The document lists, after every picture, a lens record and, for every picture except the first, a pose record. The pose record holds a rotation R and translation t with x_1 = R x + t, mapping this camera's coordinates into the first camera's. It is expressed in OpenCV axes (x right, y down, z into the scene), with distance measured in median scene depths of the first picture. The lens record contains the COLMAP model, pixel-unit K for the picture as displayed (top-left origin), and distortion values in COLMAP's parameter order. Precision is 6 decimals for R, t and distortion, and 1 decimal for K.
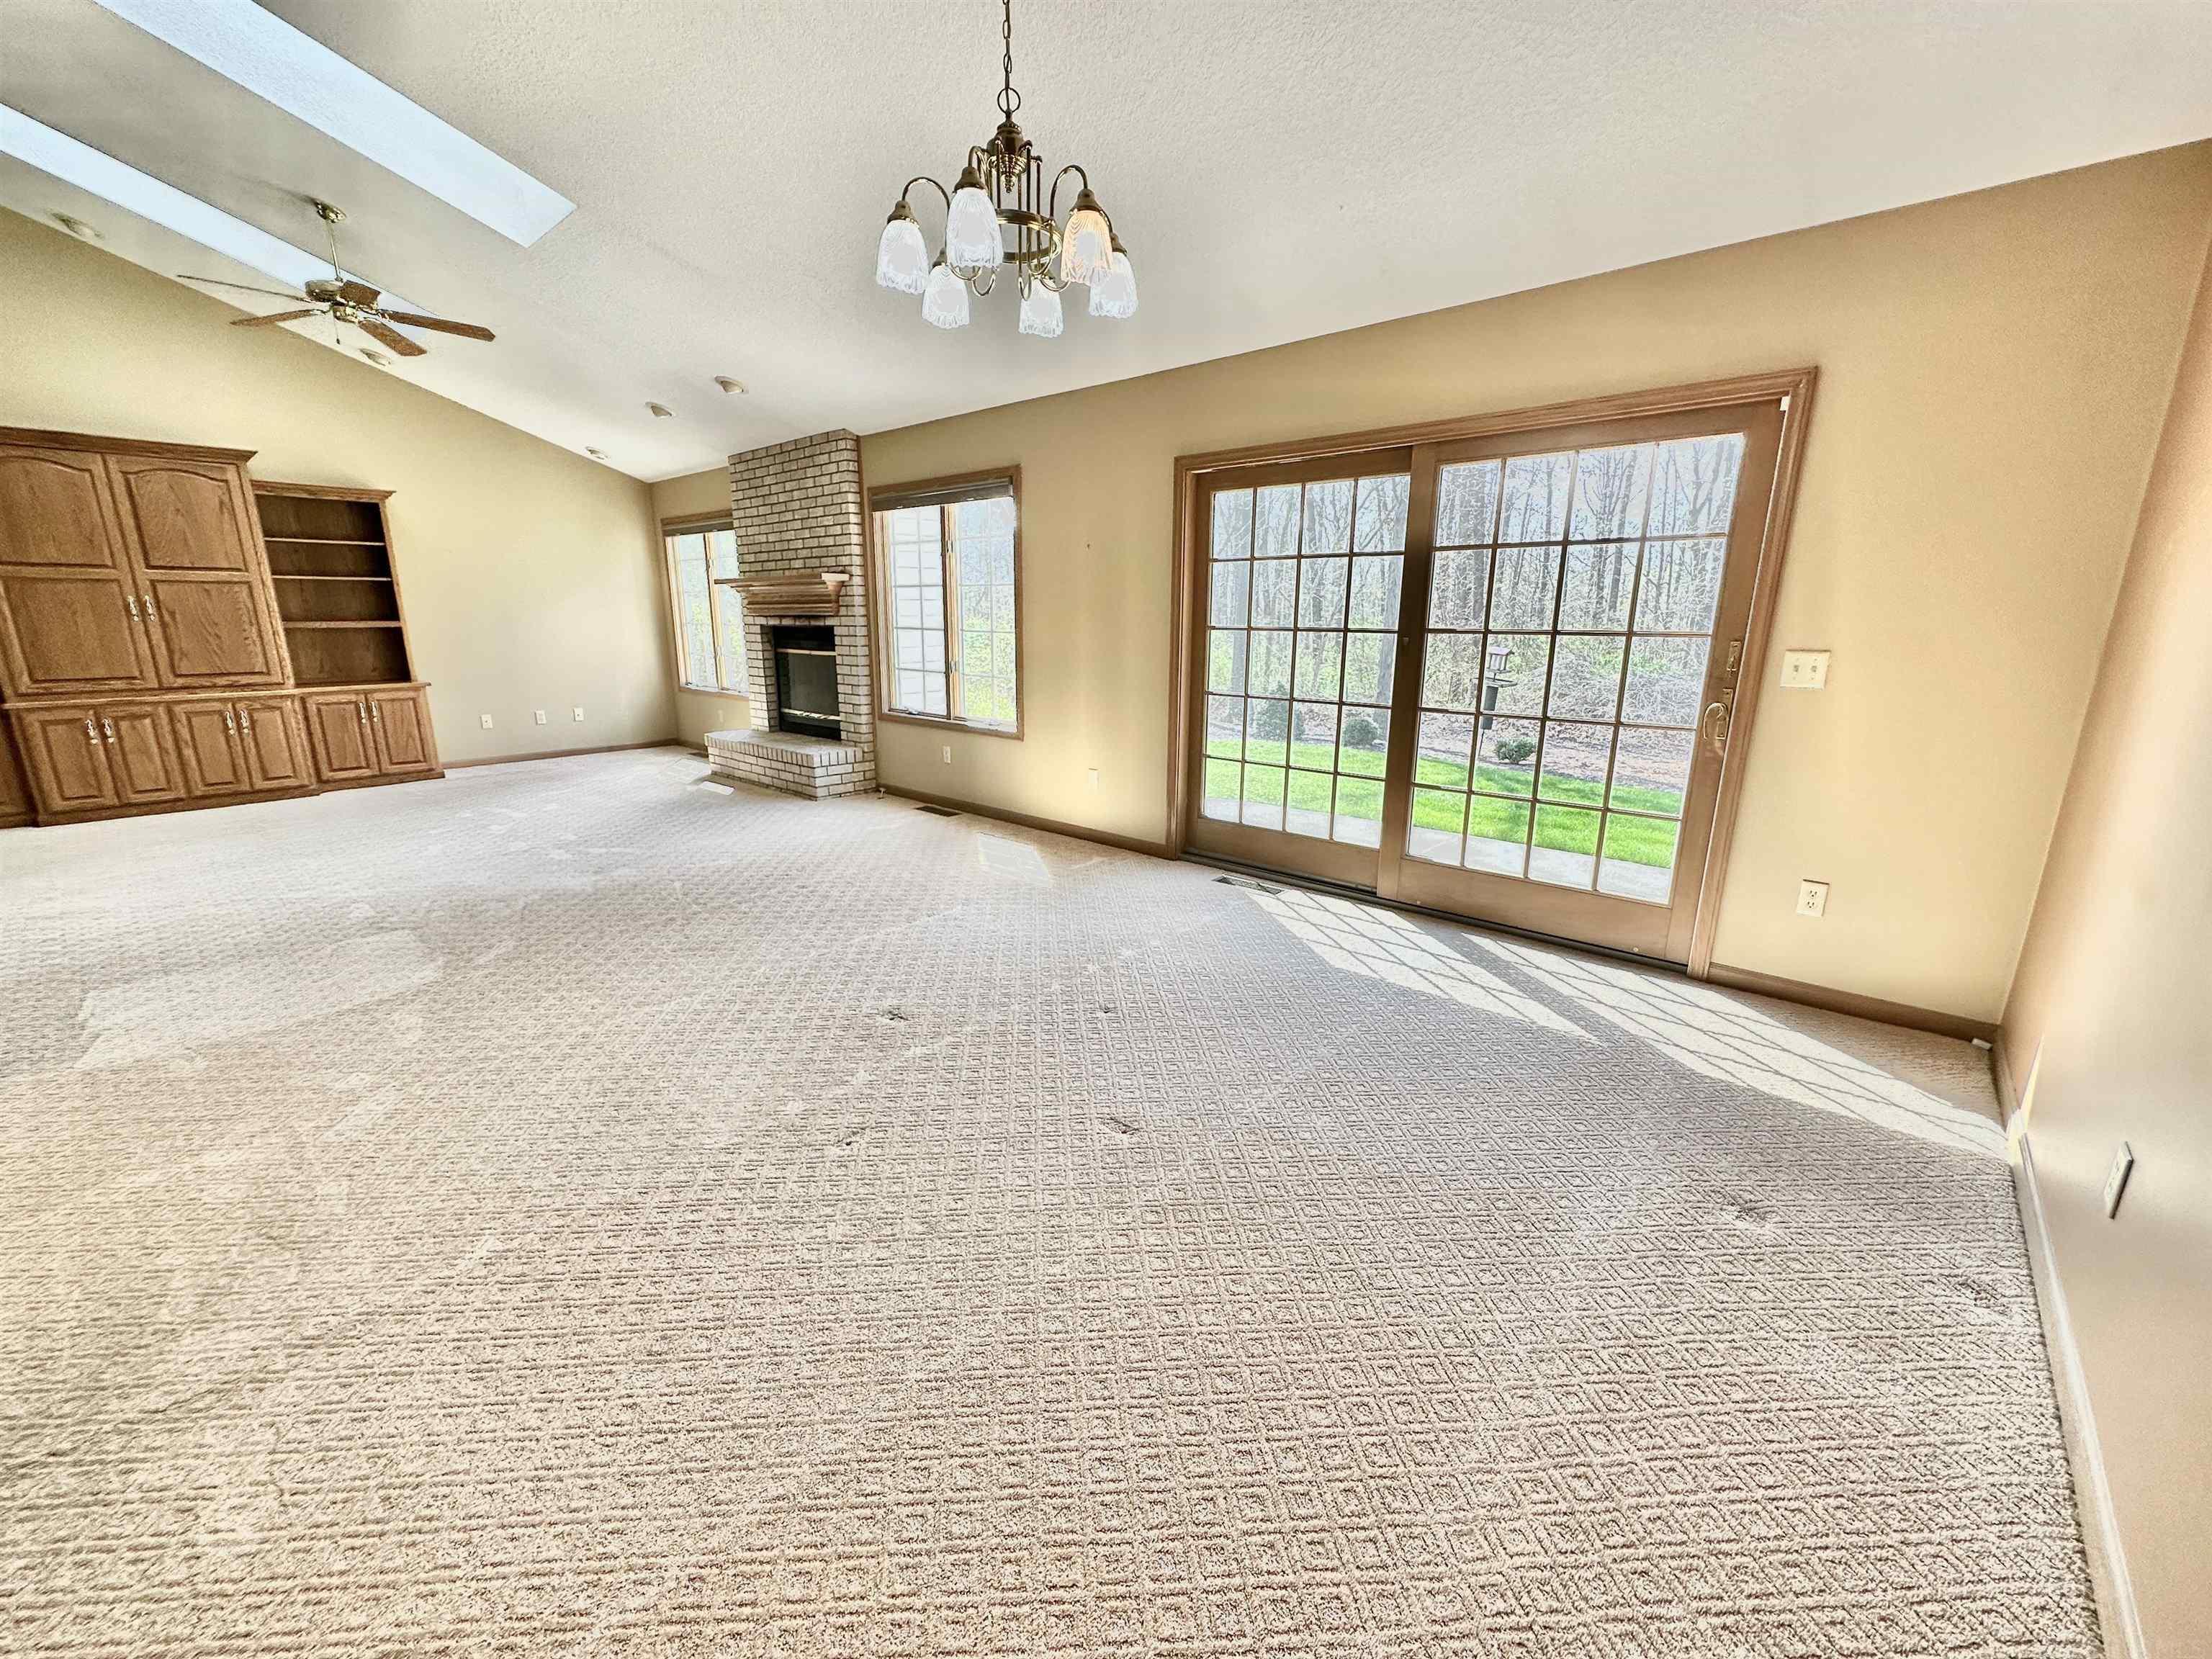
lens RADIAL K [[884.8, 0, 1113.6], [0, 884.8, 833.6], [0, 0, 1]] dist [-0.013916, 0.000245]
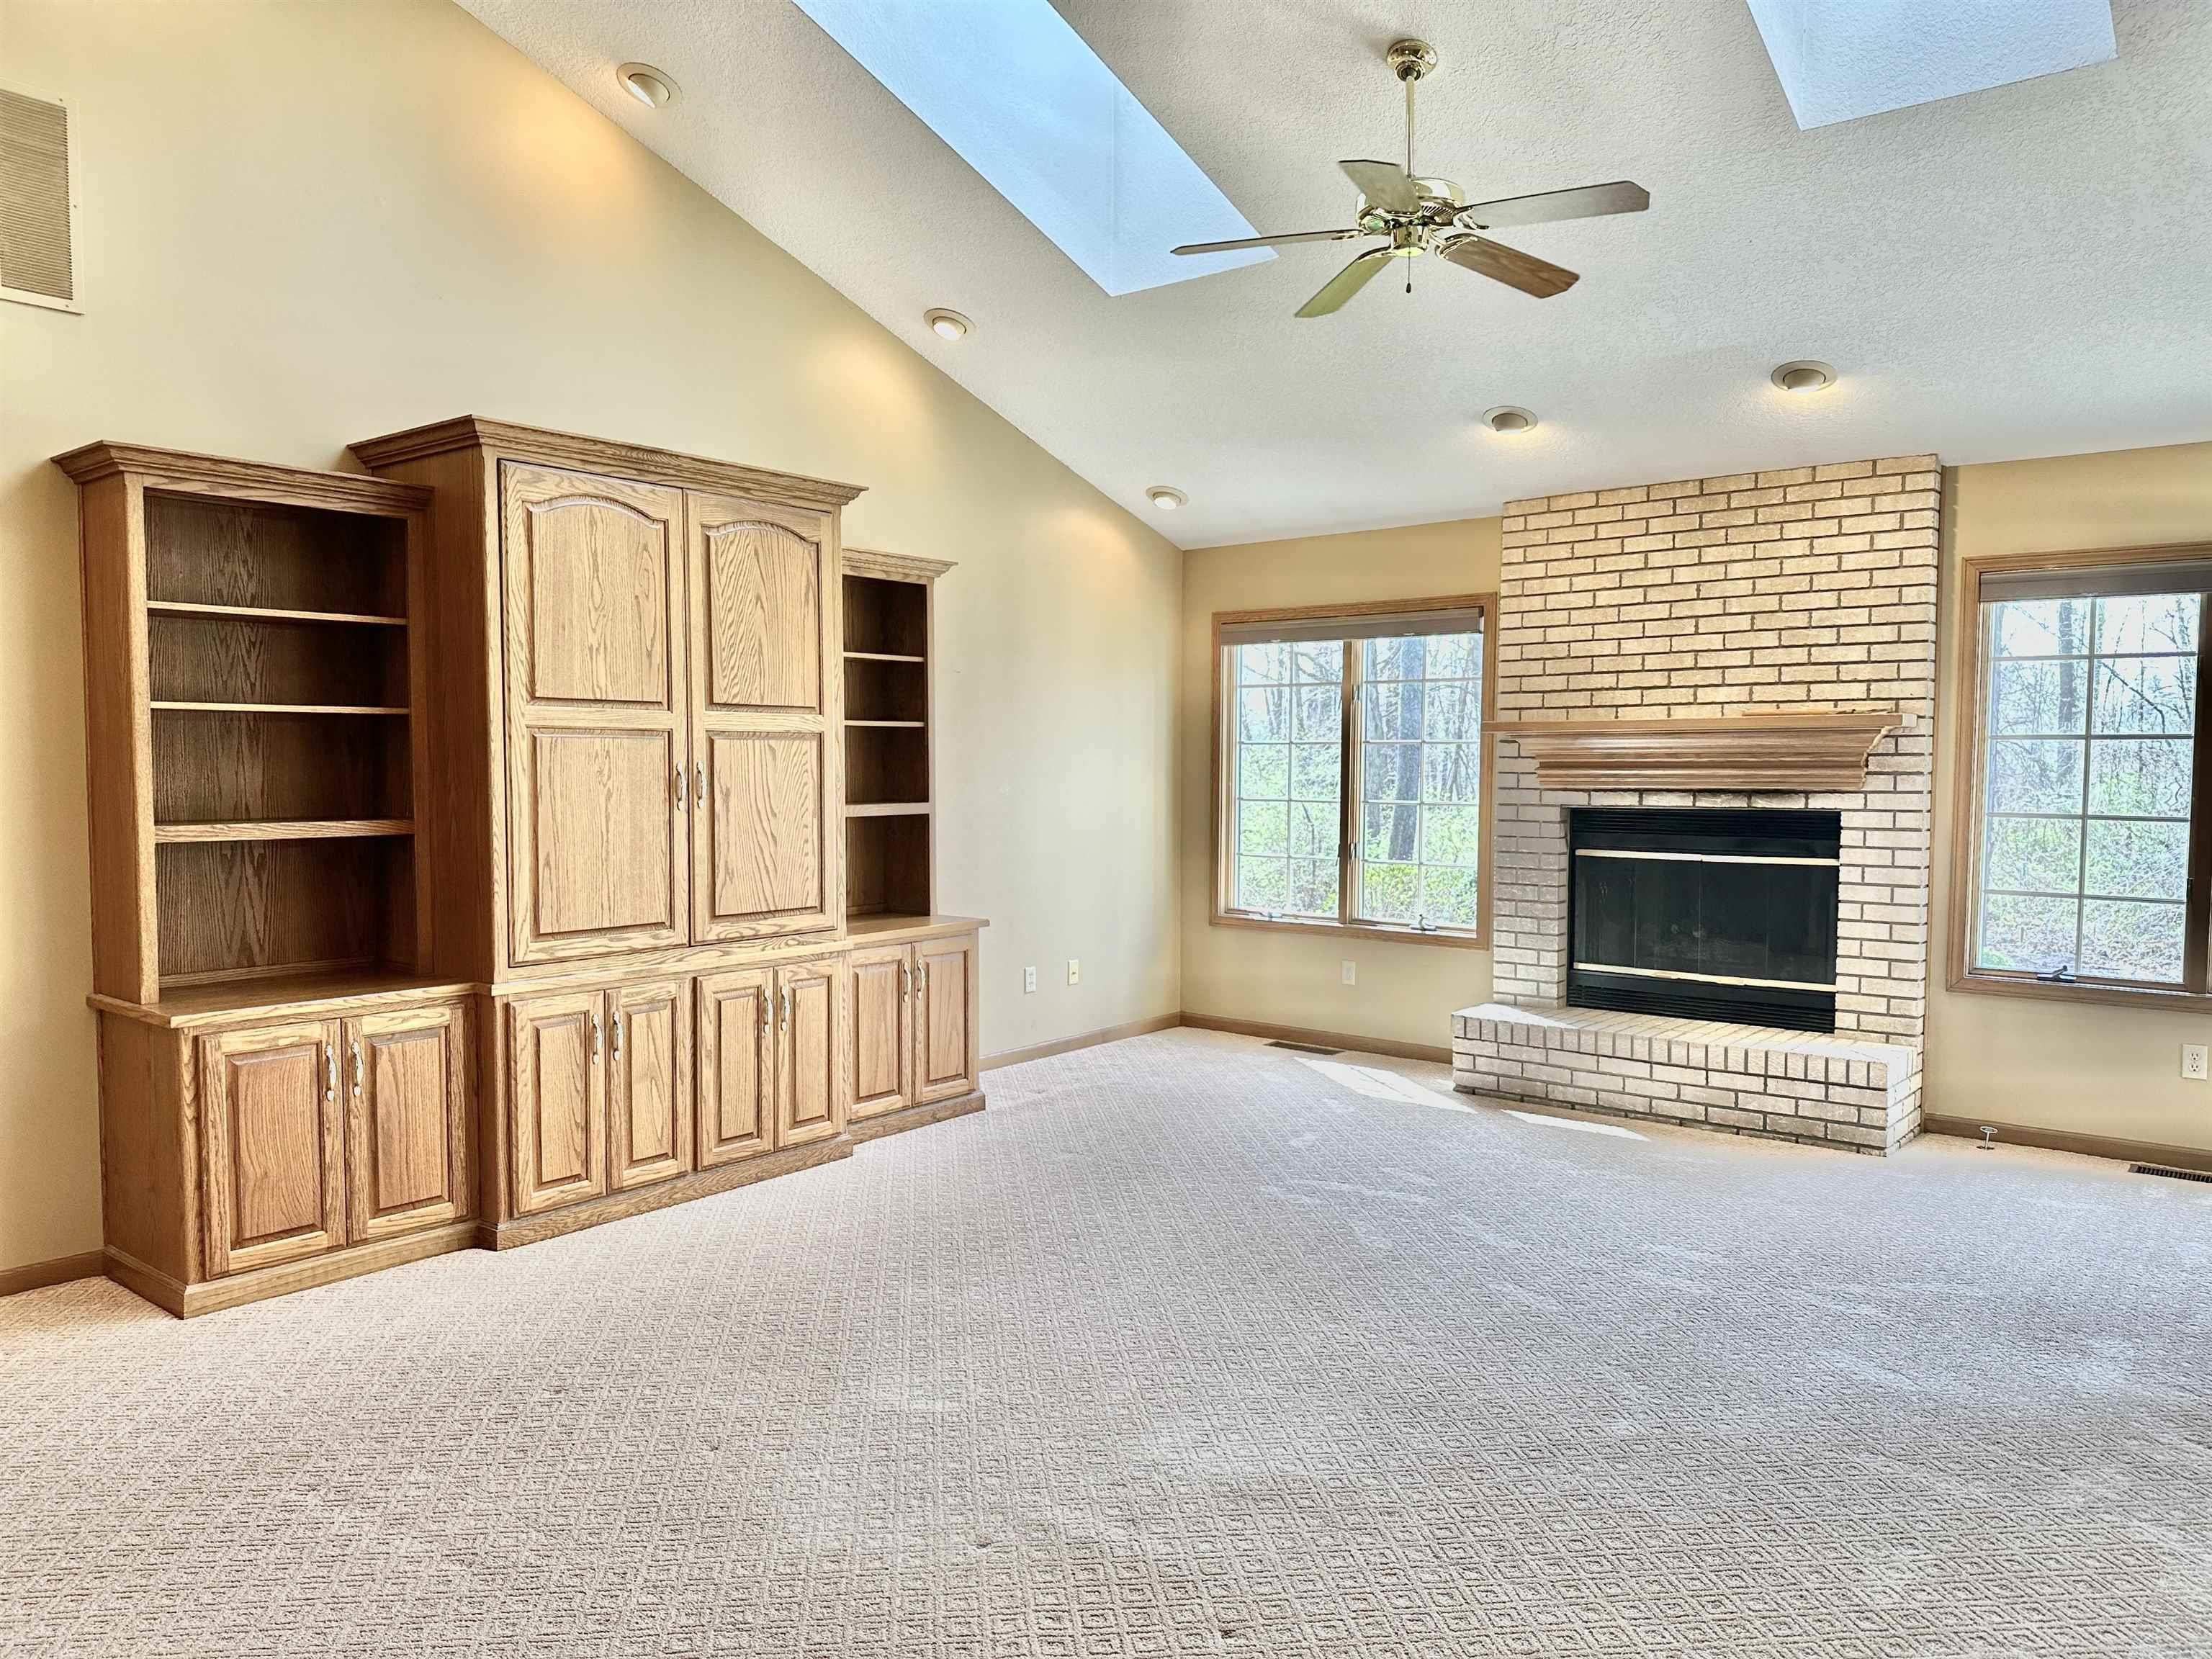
lens RADIAL K [[1557.0, 0, 1117.0], [0, 1557.0, 845.7], [0, 0, 1]] dist [0.142626, -0.293155]
pose [[0.999434, -0.007364, 0.032819, -0.829188], [0.013289, 0.982805, -0.184167, -0.052093], [-0.030898, 0.184499, 0.982347, 0.108158]]
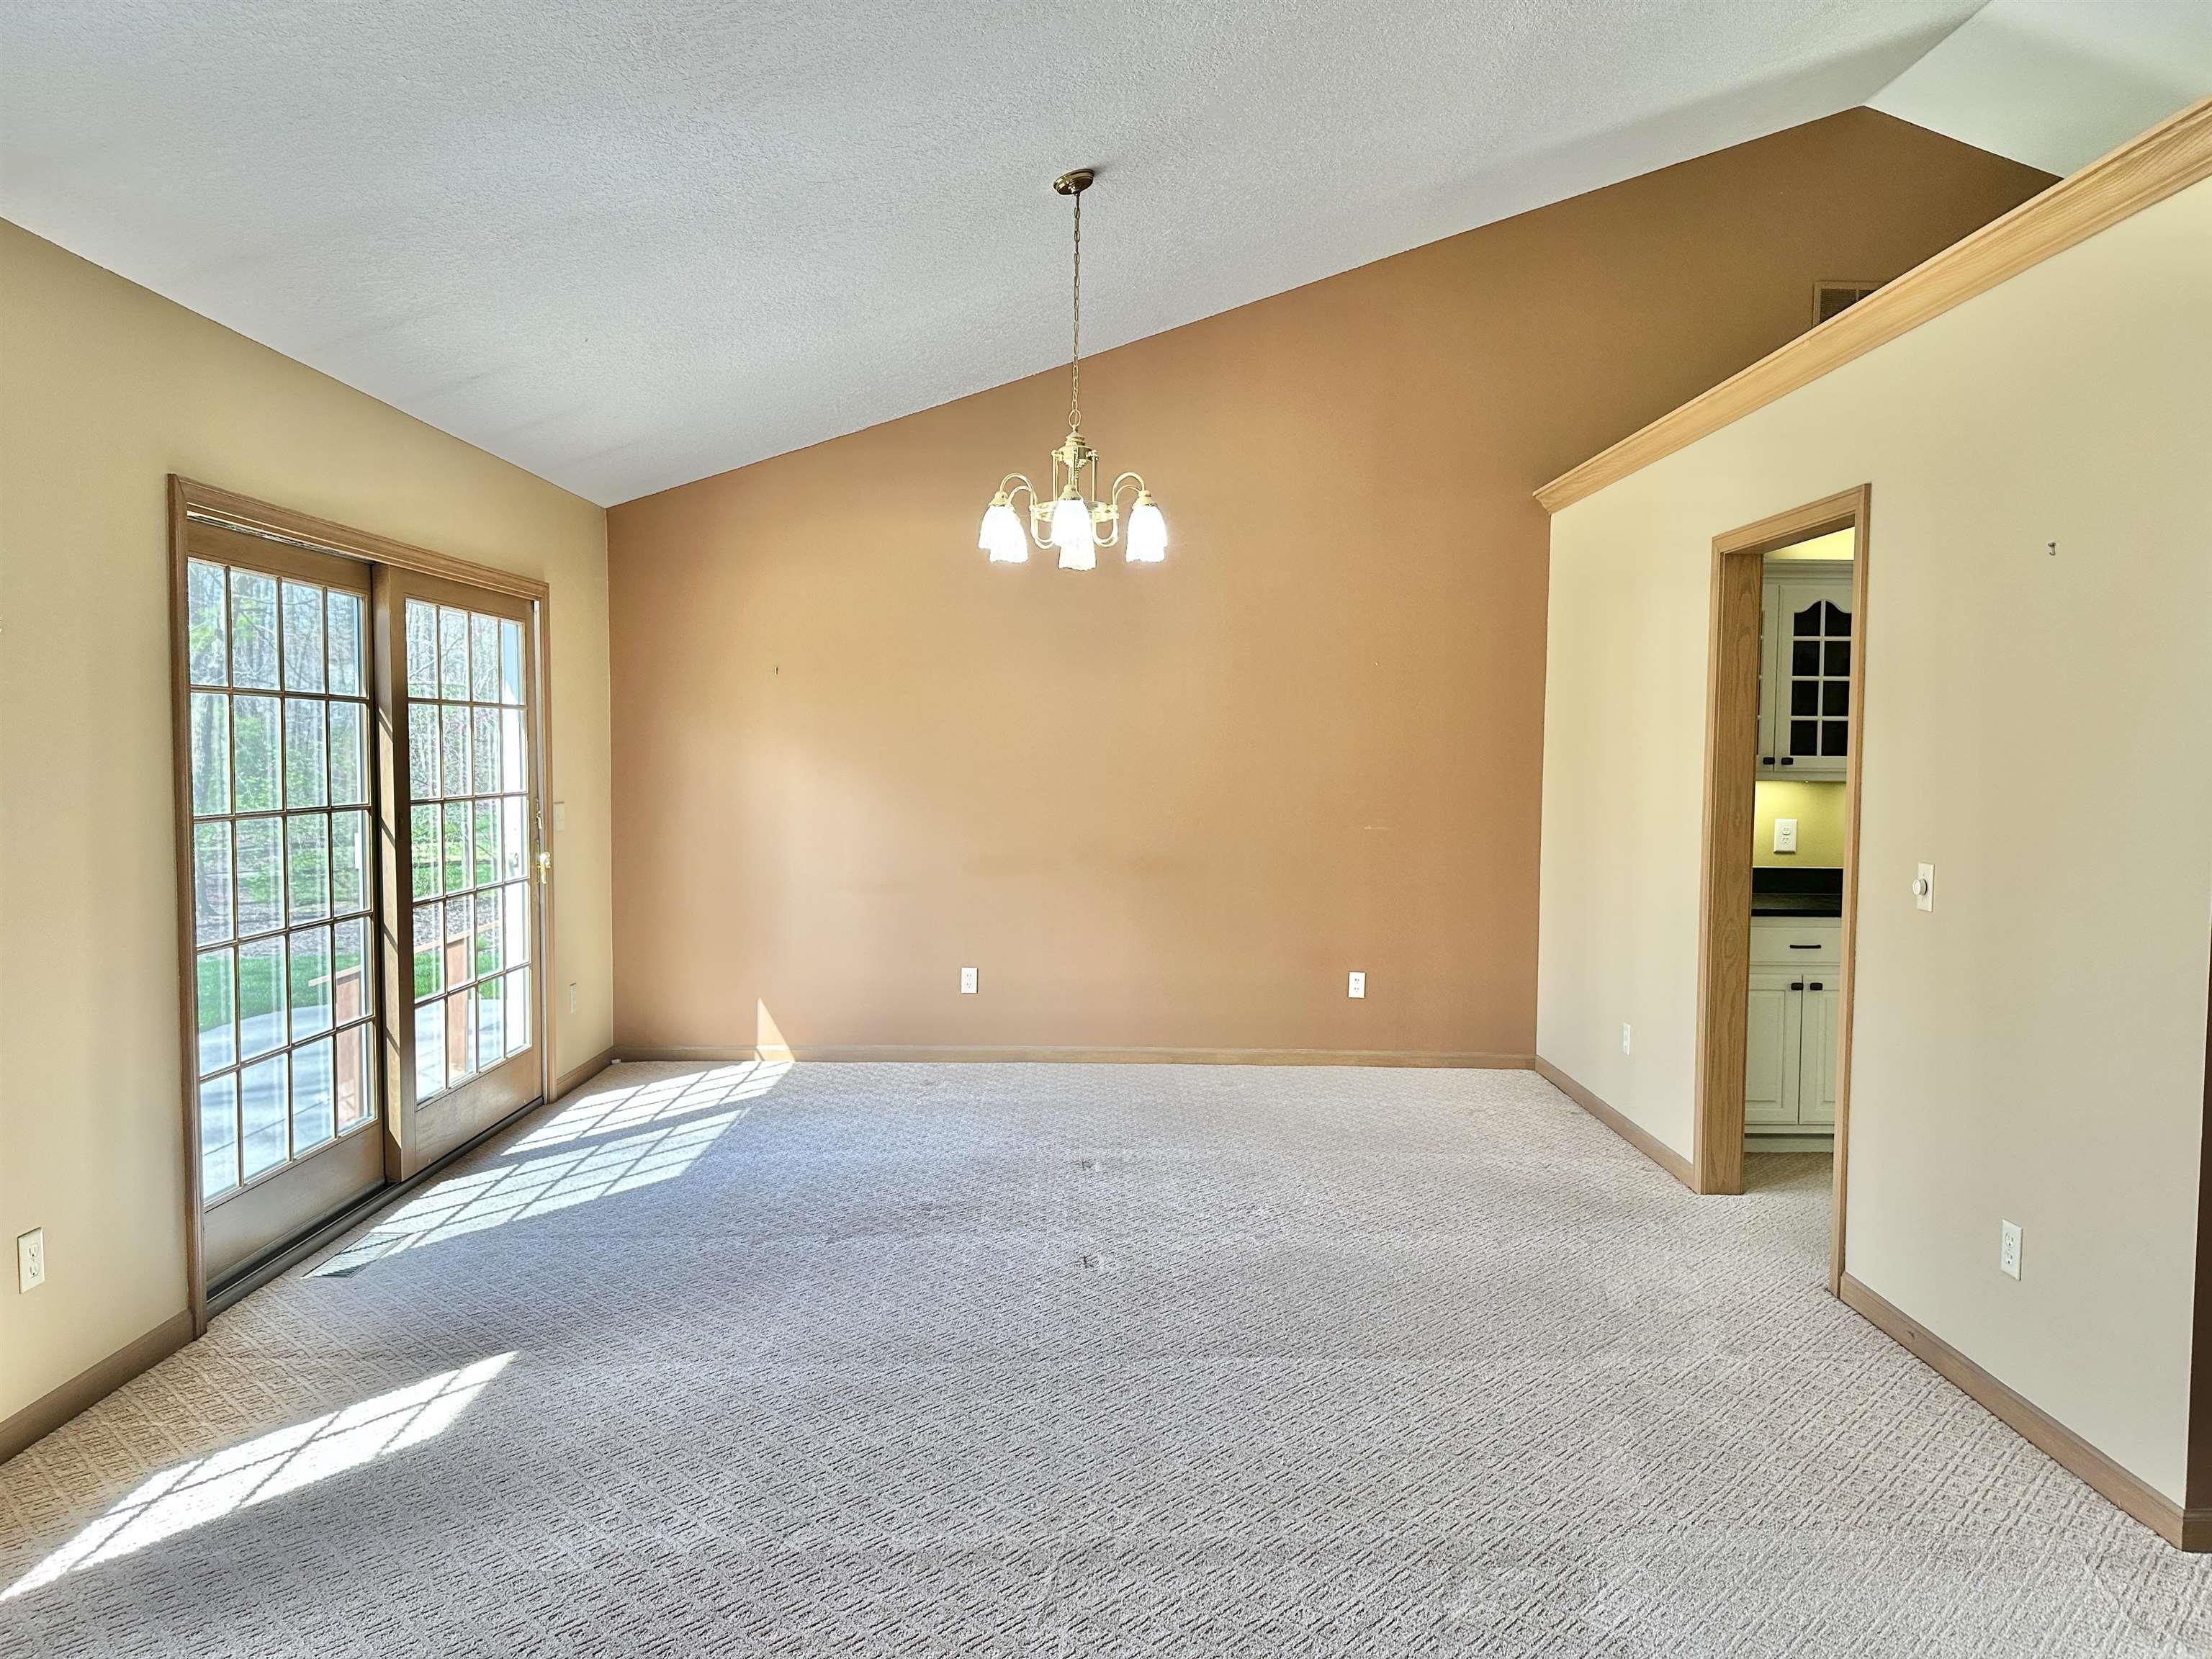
lens RADIAL K [[1557.0, 0, 1117.0], [0, 1557.0, 845.7], [0, 0, 1]] dist [0.142626, -0.293155]
pose [[-0.671436, -0.054517, 0.739055, -0.664386], [0.166810, 0.960578, 0.222406, -0.247097], [-0.722044, 0.272613, -0.635872, 0.895122]]
